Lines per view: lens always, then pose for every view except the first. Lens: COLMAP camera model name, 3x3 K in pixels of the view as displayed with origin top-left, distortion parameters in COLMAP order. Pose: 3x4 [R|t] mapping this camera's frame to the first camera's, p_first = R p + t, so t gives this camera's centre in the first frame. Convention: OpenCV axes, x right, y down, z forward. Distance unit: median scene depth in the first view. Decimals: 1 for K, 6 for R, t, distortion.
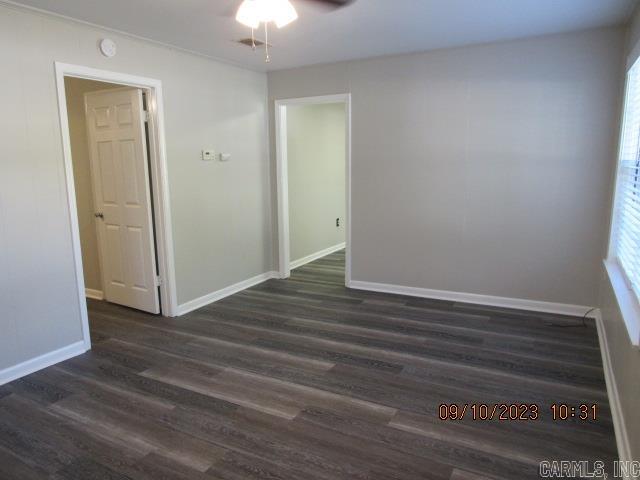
lens RADIAL K [[458.5, 0, 320.0], [0, 458.5, 240.0], [0, 0, 1]] dist [0.003659, 0.001020]
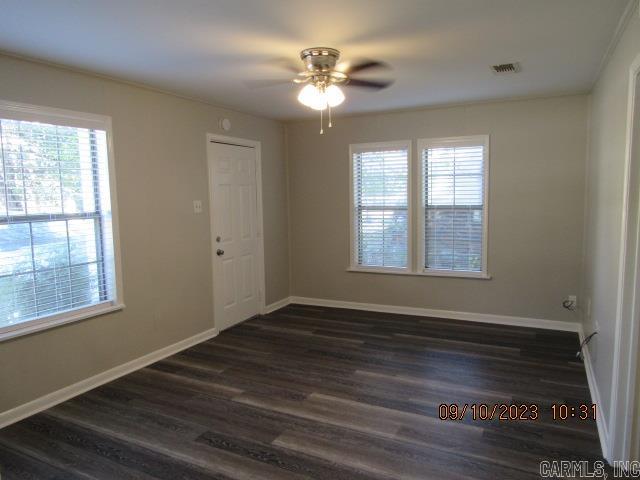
lens RADIAL K [[458.5, 0, 320.0], [0, 458.5, 240.0], [0, 0, 1]] dist [0.003659, 0.001020]
pose [[-0.999181, 0.029248, -0.027949, -0.050553], [0.020630, 0.962668, 0.269896, -0.362117], [0.034800, 0.269099, -0.962484, 1.919155]]
